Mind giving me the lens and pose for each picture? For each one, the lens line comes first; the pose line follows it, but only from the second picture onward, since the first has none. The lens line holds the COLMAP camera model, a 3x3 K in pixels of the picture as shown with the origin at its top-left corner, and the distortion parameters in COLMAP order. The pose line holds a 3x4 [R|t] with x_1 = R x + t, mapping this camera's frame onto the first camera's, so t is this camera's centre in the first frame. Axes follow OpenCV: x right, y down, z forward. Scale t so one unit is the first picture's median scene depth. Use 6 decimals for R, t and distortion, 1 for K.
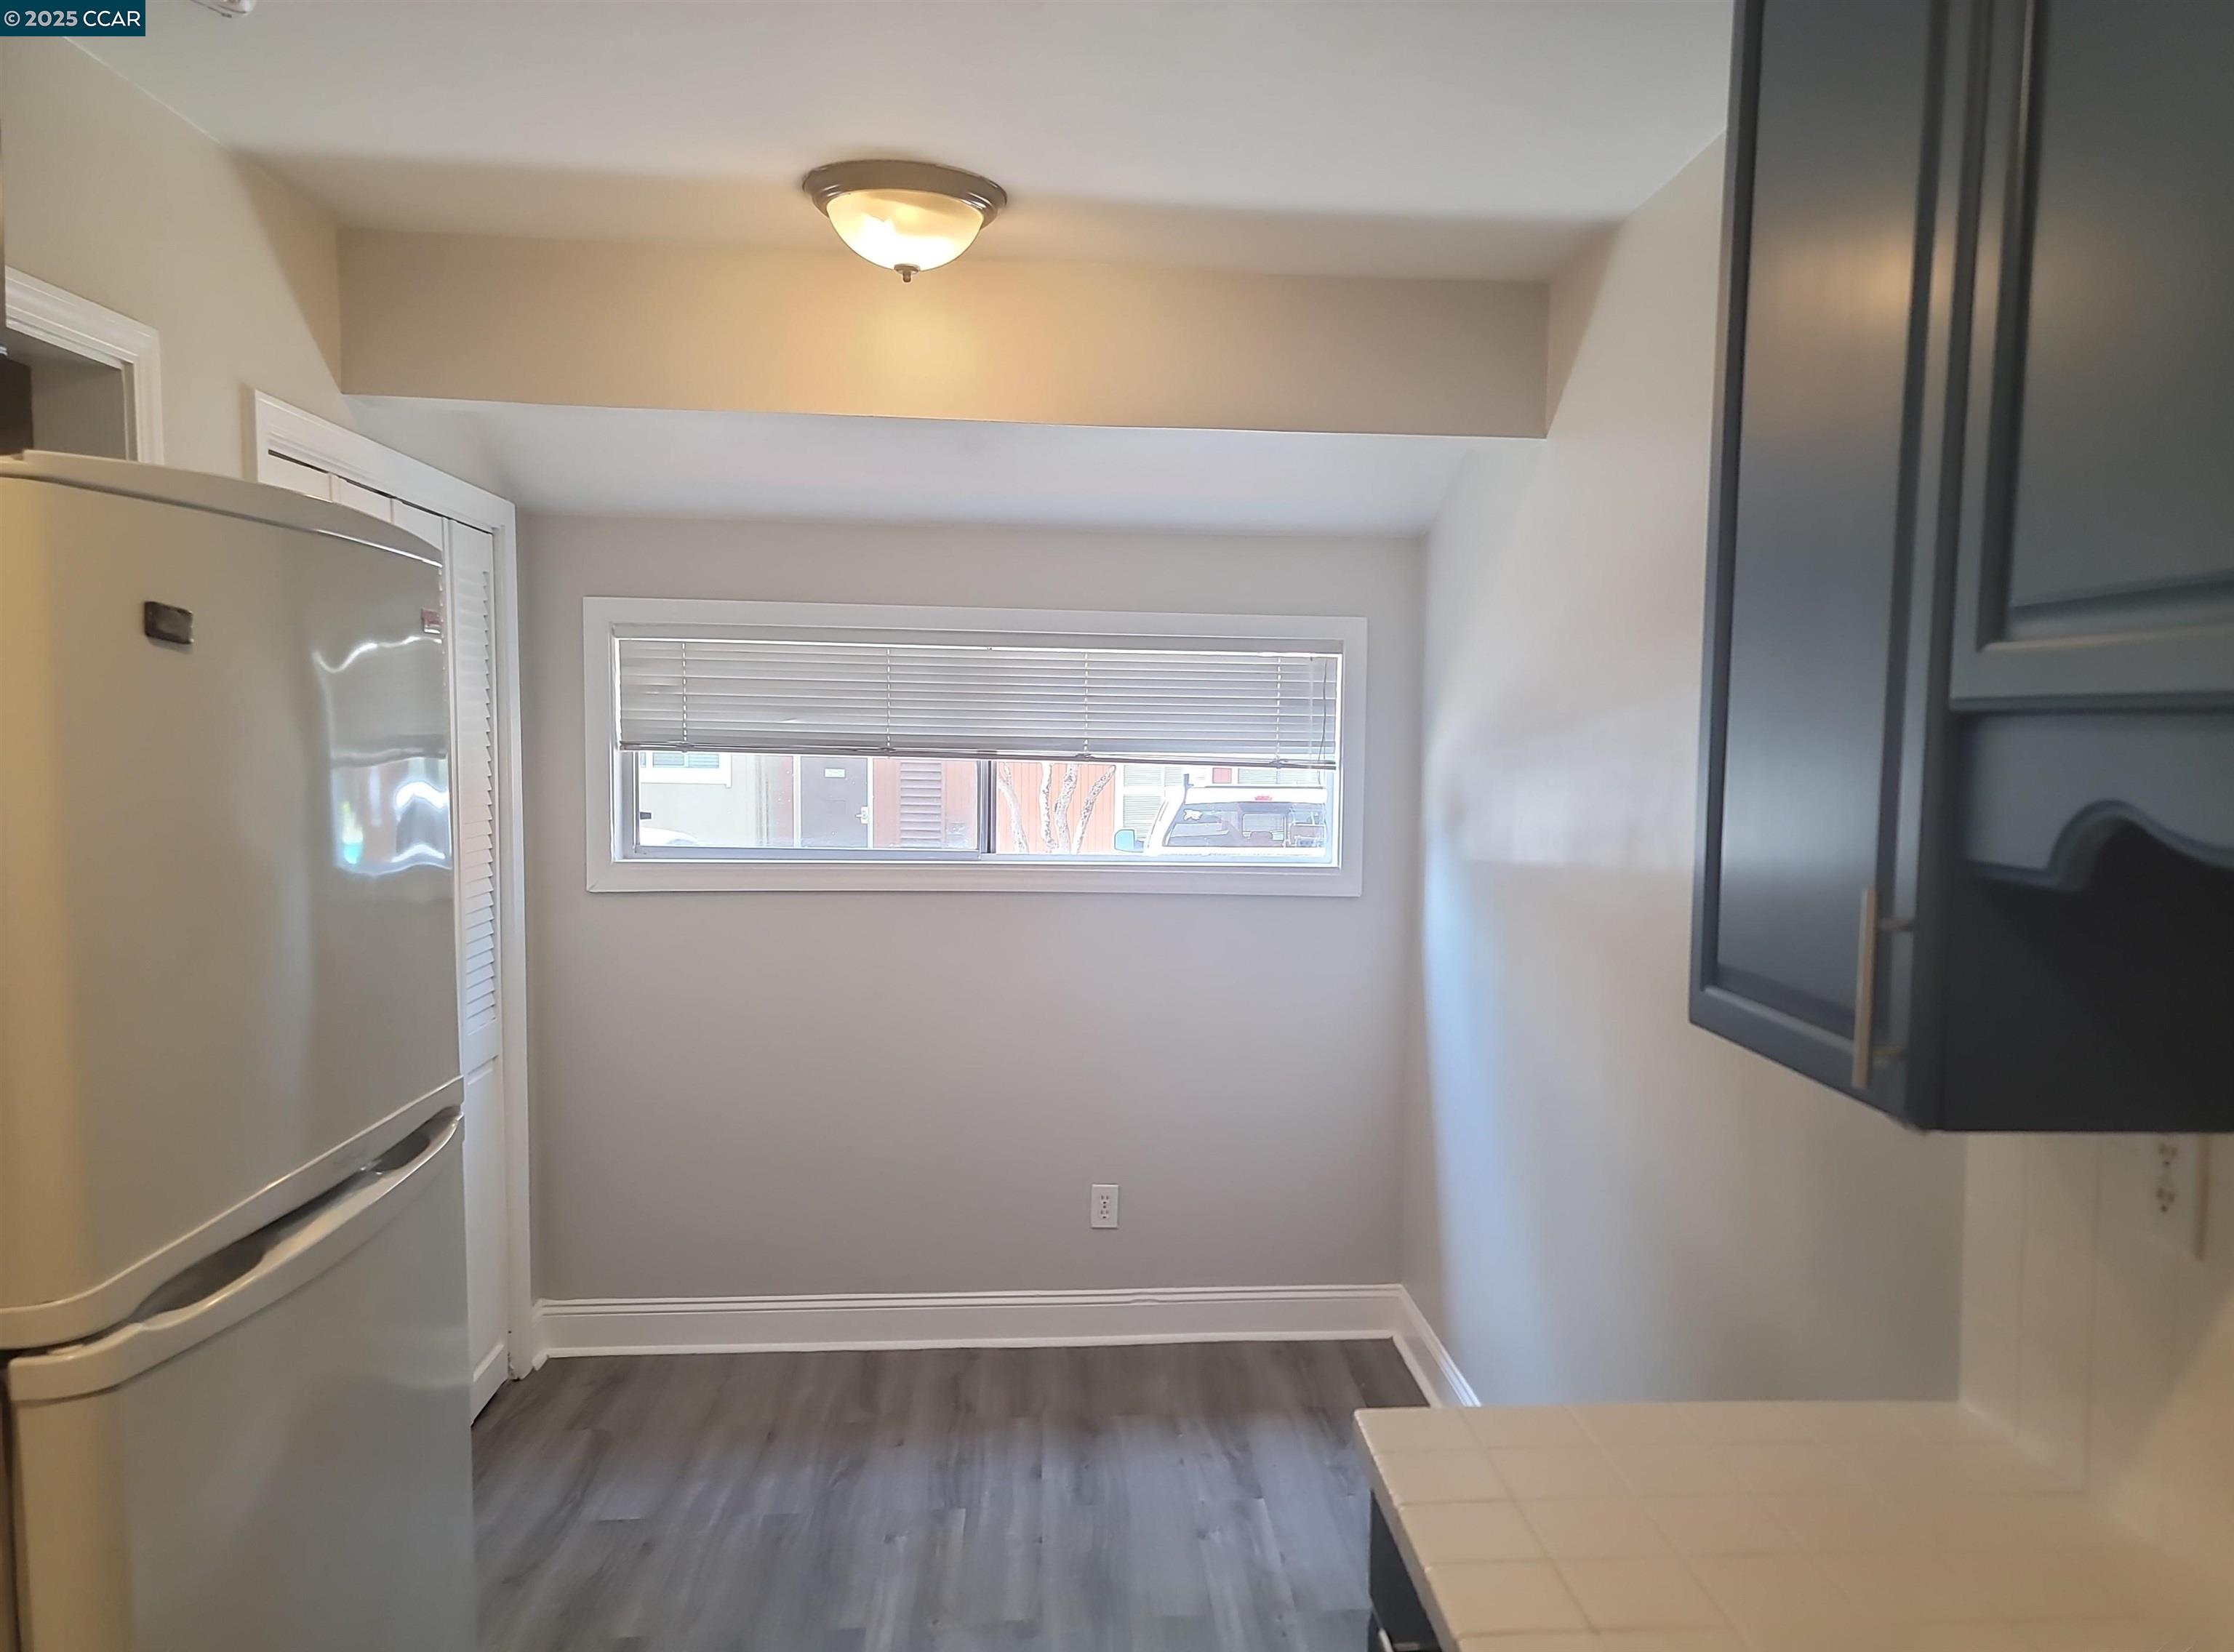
lens RADIAL K [[1741.6, 0, 1204.5], [0, 1741.6, 880.4], [0, 0, 1]] dist [0.071375, -0.000470]
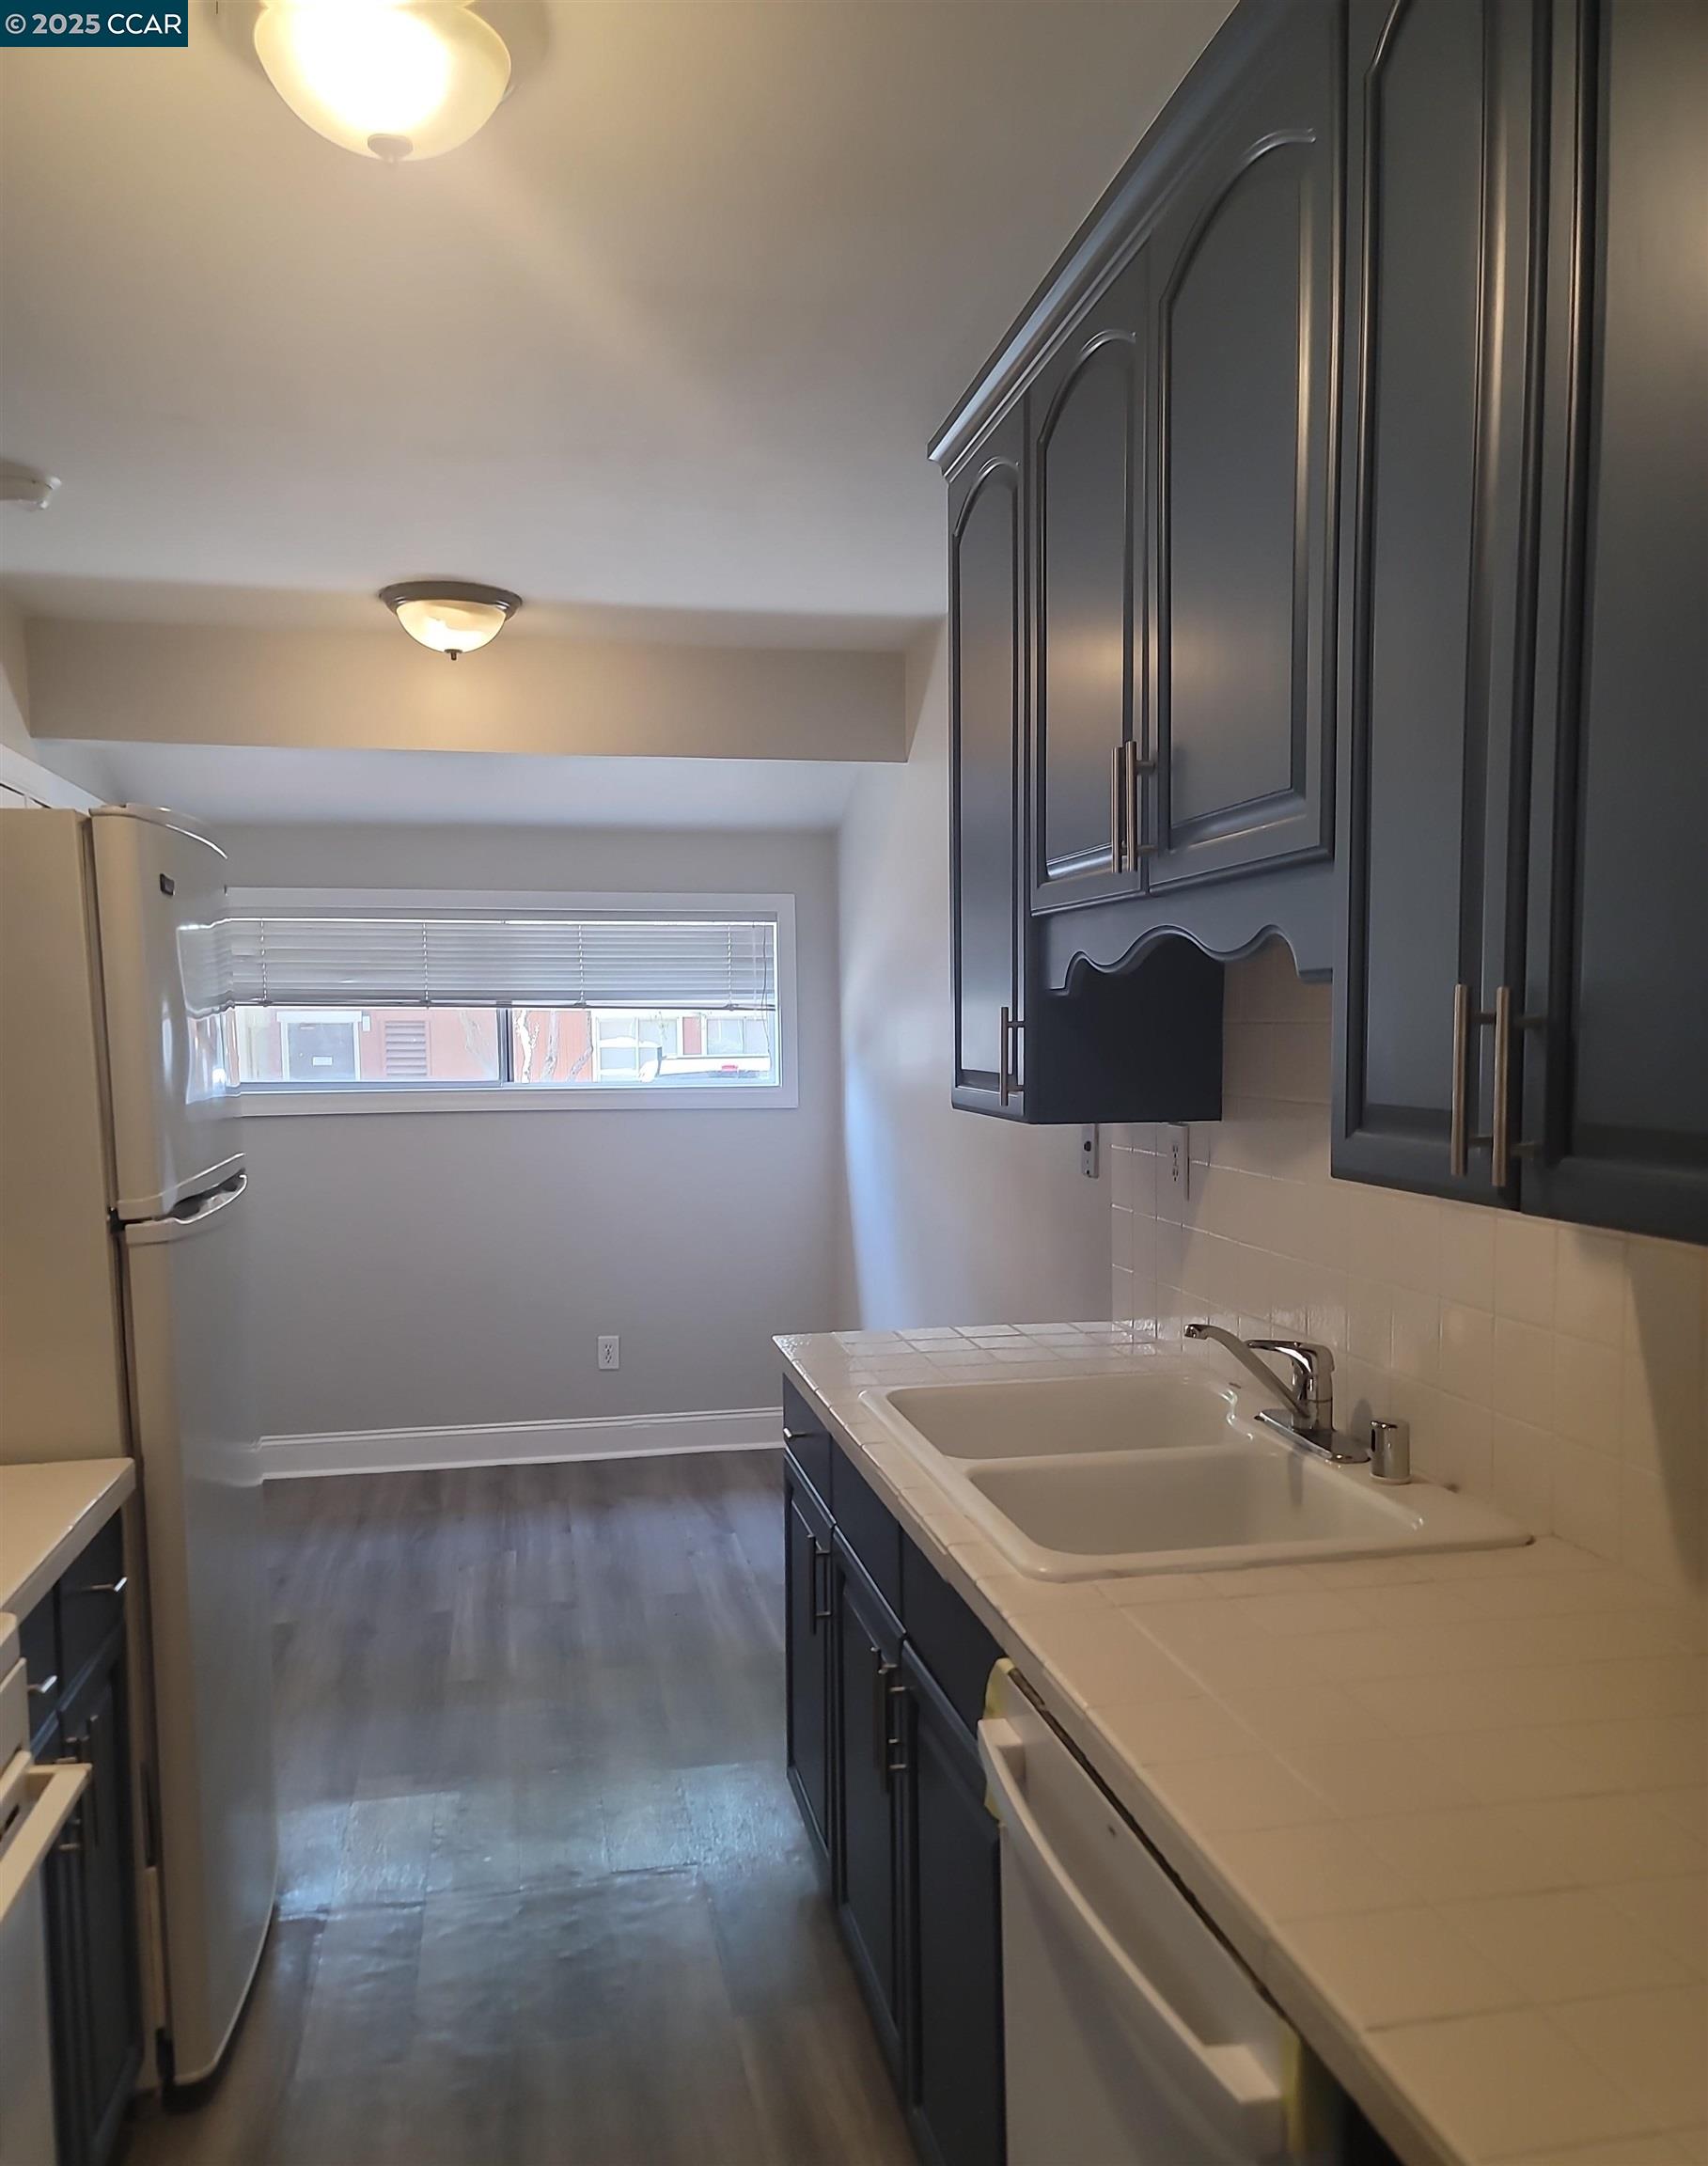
lens RADIAL K [[1688.6, 0, 849.2], [0, 1688.6, 1168.8], [0, 0, 1]] dist [0.055732, 0.002532]
pose [[0.994554, -0.032726, 0.098955, 0.000536], [0.032509, 0.999464, 0.003811, 0.058052], [-0.099027, -0.000573, 0.995085, -0.299896]]
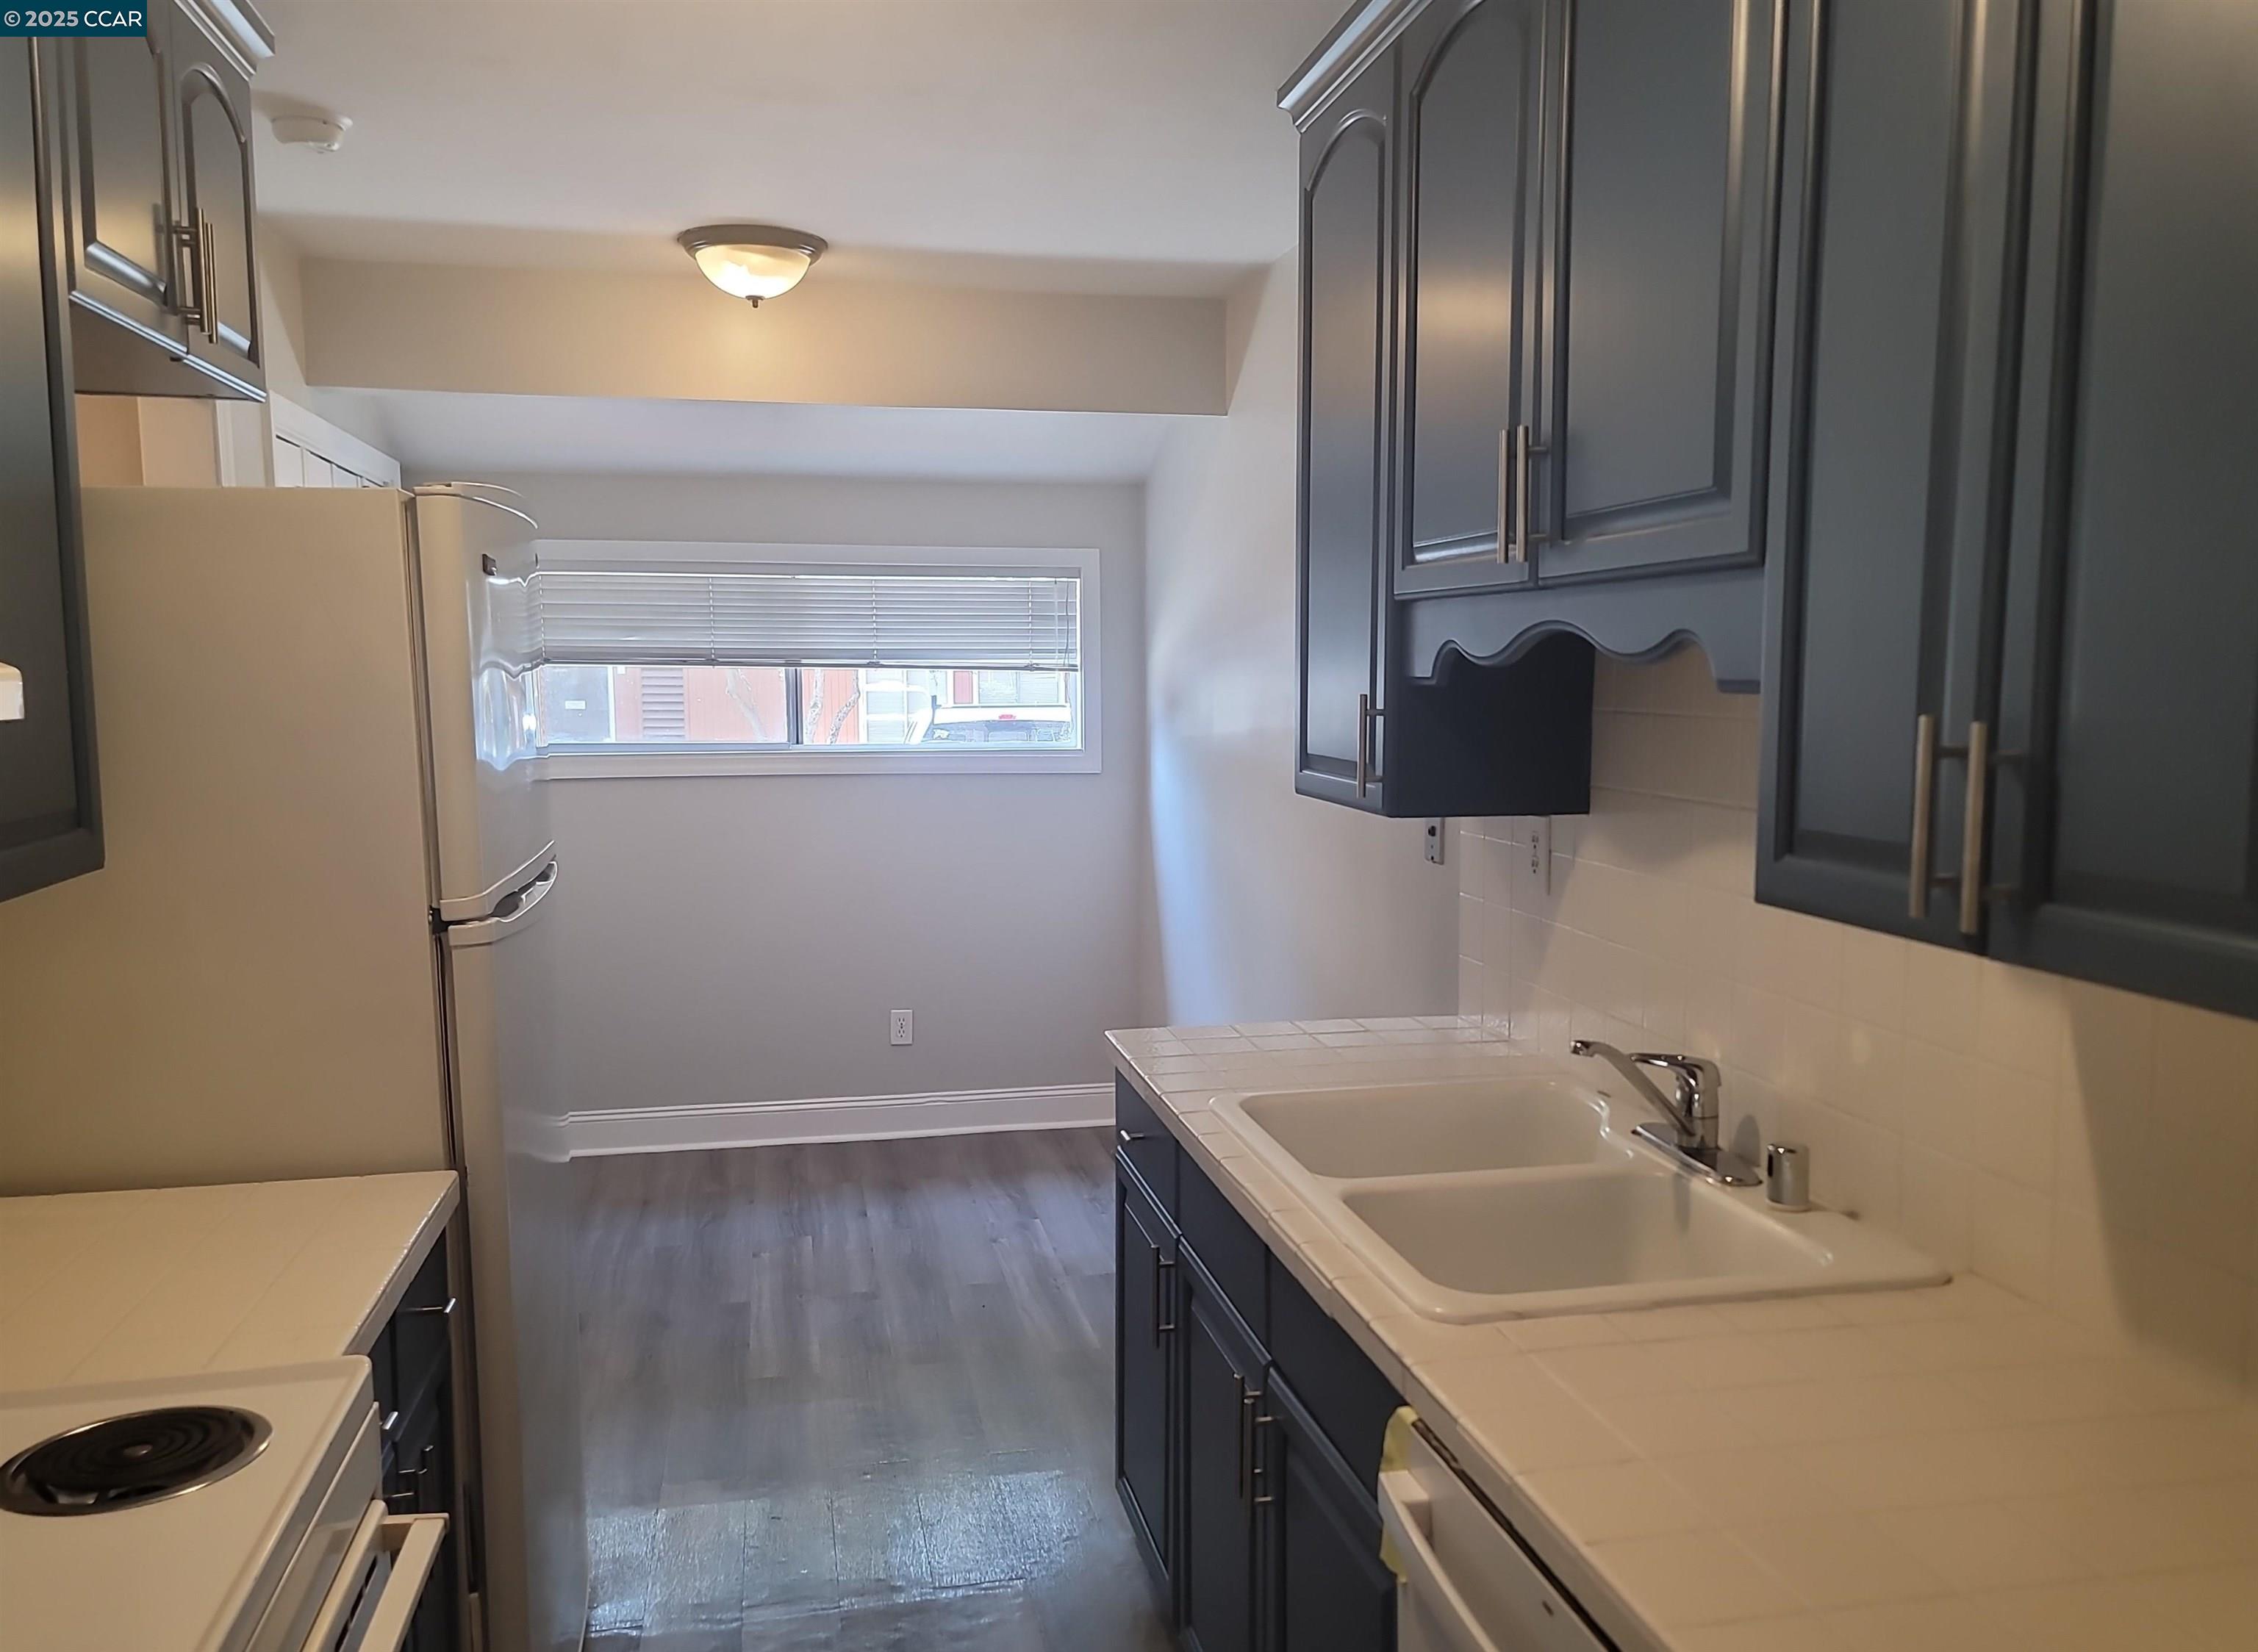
lens RADIAL K [[1754.3, 0, 1128.4], [0, 1754.3, 854.3], [0, 0, 1]] dist [0.069054, -0.046567]
pose [[0.994090, -0.029458, 0.104486, -0.026795], [0.026888, 0.999302, 0.025916, 0.040429], [-0.105177, -0.022954, 0.994189, -0.289718]]
